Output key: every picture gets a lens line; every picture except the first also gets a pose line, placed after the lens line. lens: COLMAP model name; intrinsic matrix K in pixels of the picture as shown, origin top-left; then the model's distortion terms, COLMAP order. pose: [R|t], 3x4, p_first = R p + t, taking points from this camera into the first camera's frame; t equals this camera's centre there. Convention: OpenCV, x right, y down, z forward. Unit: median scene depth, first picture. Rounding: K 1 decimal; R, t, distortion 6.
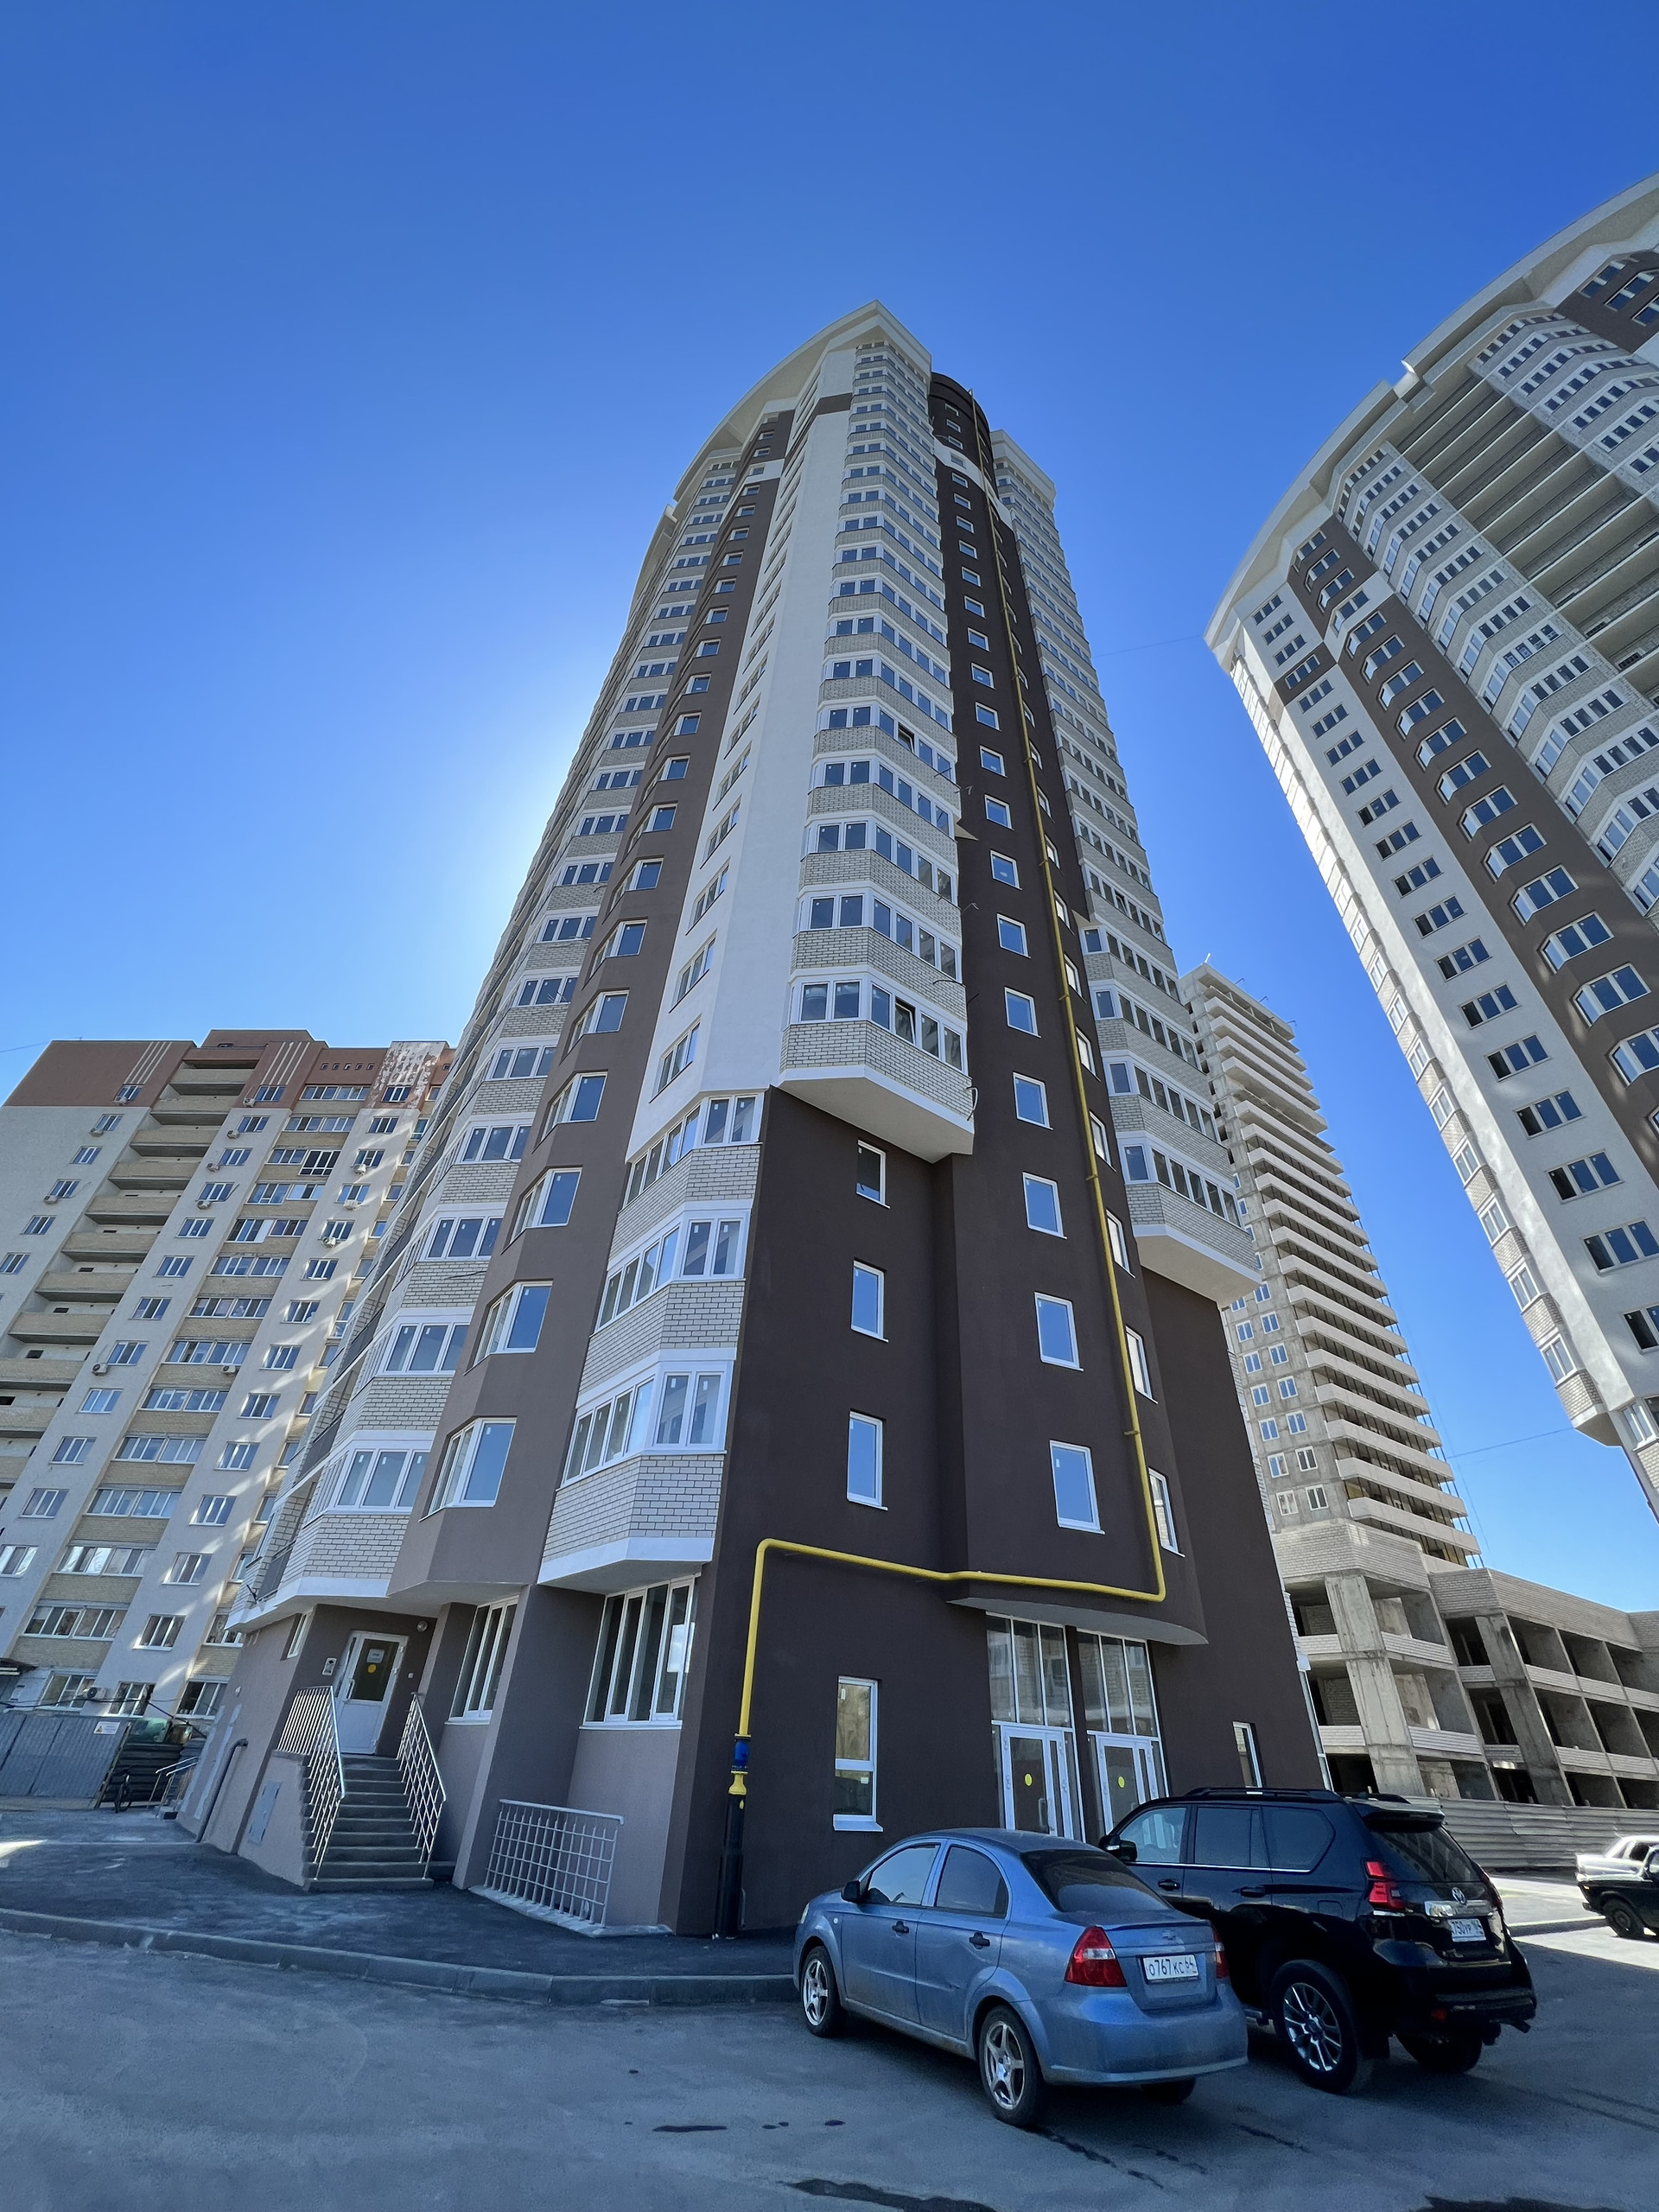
lens RADIAL K [[884.7, 0, 832.1], [0, 884.7, 1111.3], [0, 0, 1]] dist [-0.006192, 0.000871]
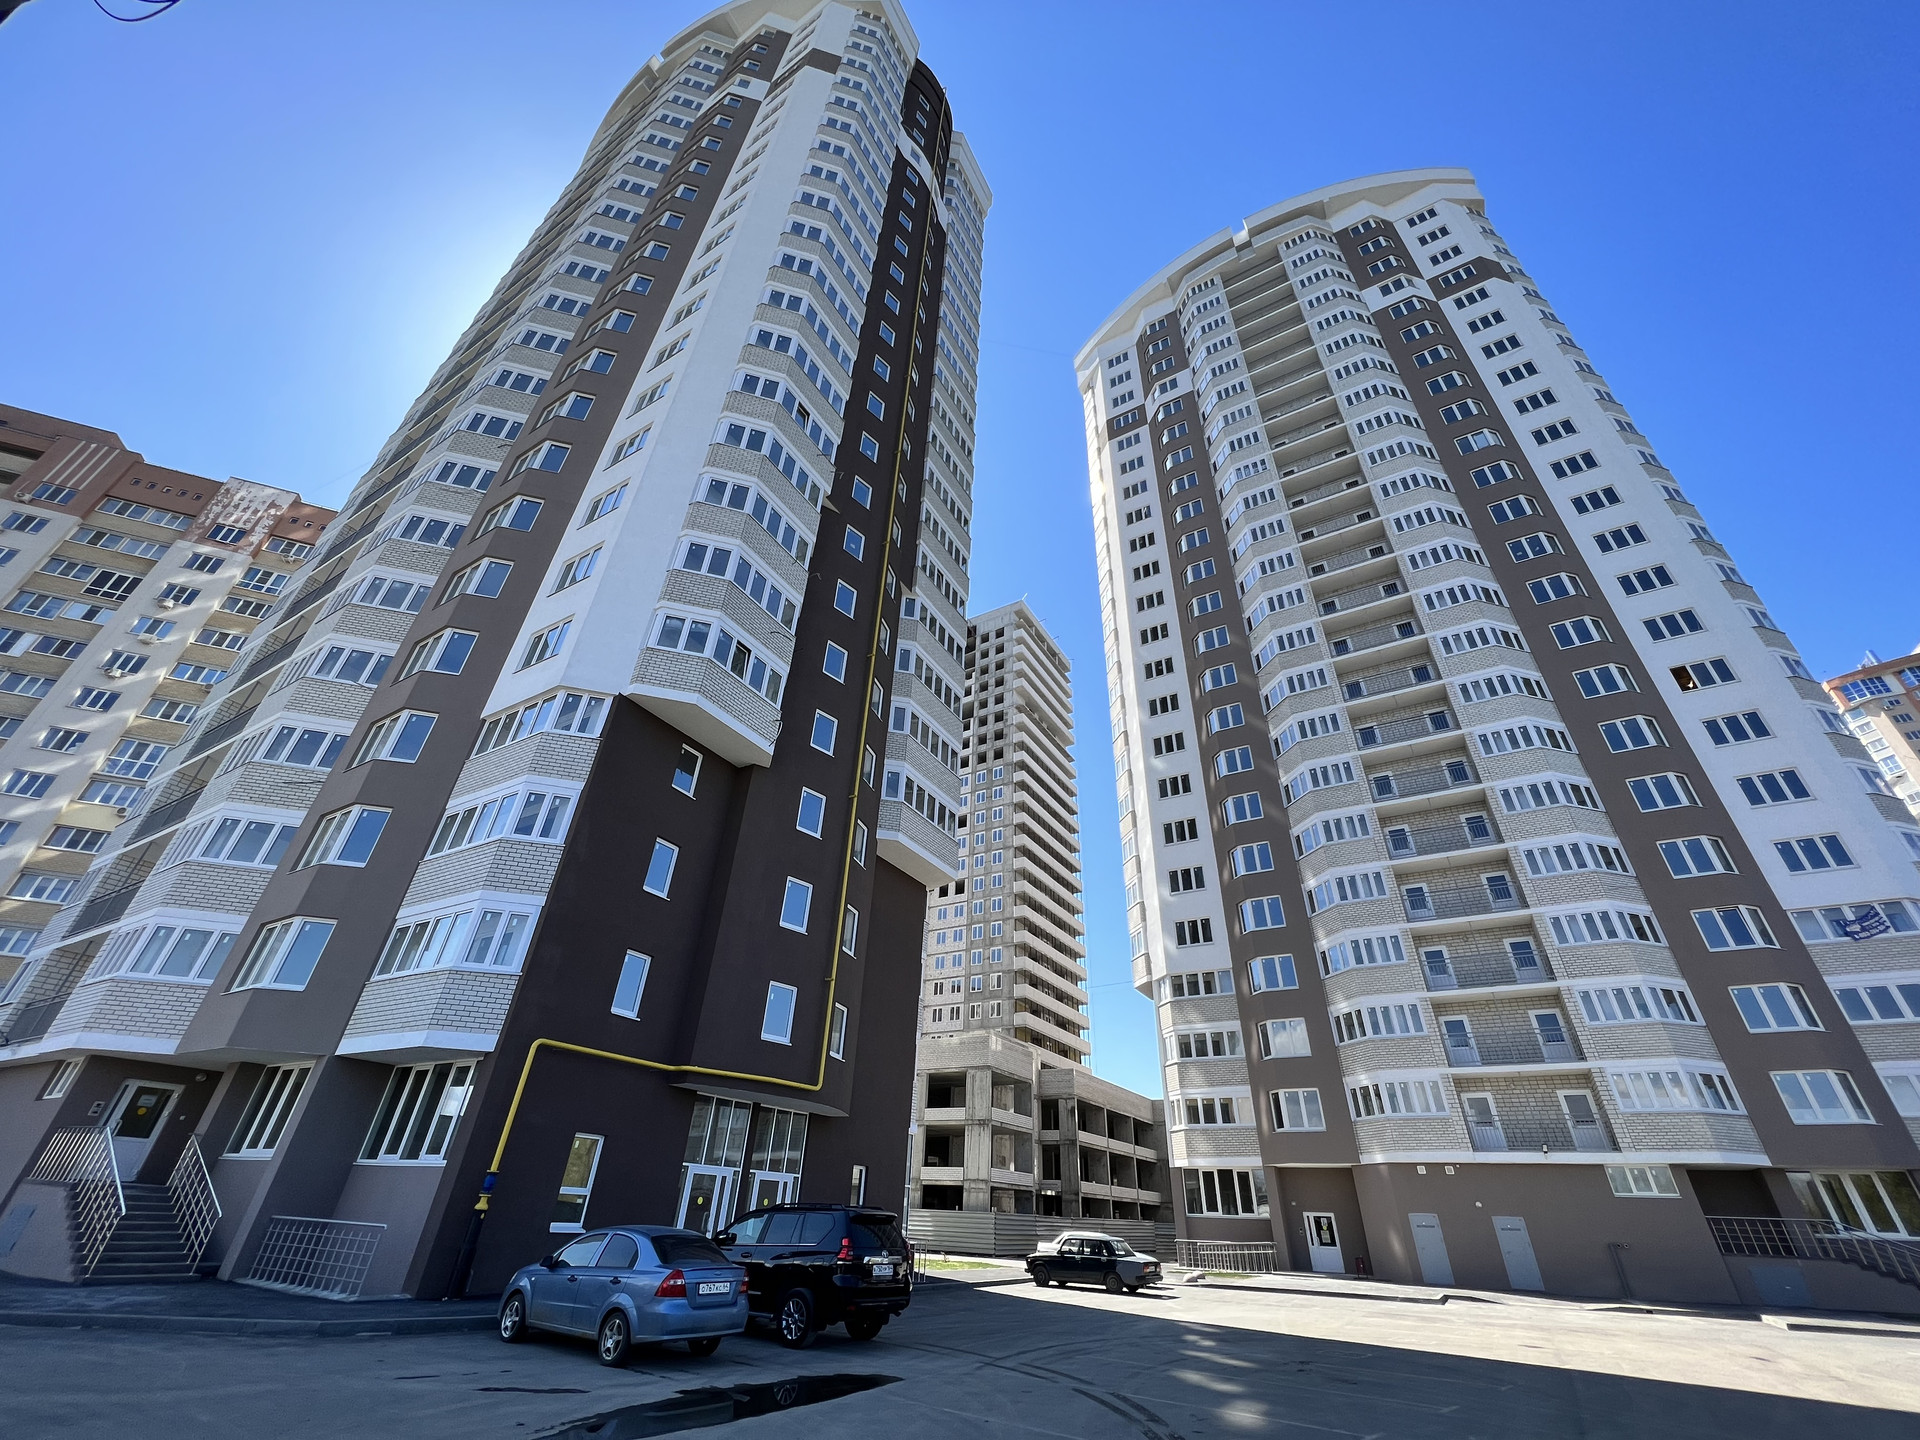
lens RADIAL K [[767.9, 0, 960.0], [0, 767.9, 720.0], [0, 0, 1]] dist [-0.006192, 0.000871]
pose [[0.919728, 0.204911, 0.334830, 0.018439], [-0.232655, 0.971541, 0.044499, -0.141584], [-0.316182, -0.118827, 0.941227, -0.193464]]
